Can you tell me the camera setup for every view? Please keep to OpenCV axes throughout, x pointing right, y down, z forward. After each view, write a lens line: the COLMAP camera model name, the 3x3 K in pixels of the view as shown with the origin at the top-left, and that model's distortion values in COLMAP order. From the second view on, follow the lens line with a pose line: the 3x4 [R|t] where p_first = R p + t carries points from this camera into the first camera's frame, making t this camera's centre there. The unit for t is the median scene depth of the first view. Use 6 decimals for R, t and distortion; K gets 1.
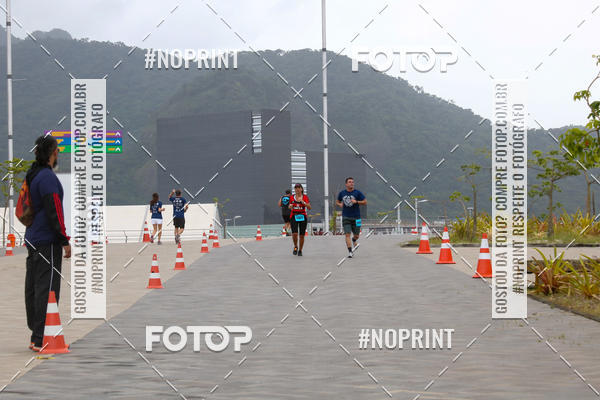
lens RADIAL K [[1944.8, 0, 300.1], [0, 1944.8, 200.3], [0, 0, 1]] dist [-0.013577, -0.065151]
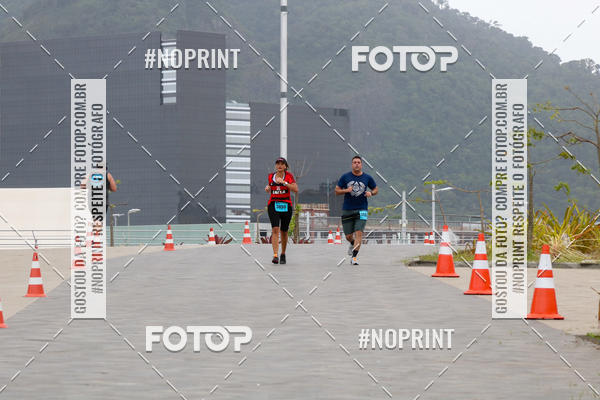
lens RADIAL K [[2710.2, 0, 300.0], [0, 2710.2, 200.2], [0, 0, 1]] dist [-0.199445, -1.192278]
pose [[0.999802, 0.018282, 0.007857, 0.012283], [-0.018320, 0.999820, 0.004880, 0.000481], [-0.007766, -0.005023, 0.999957, 0.168260]]
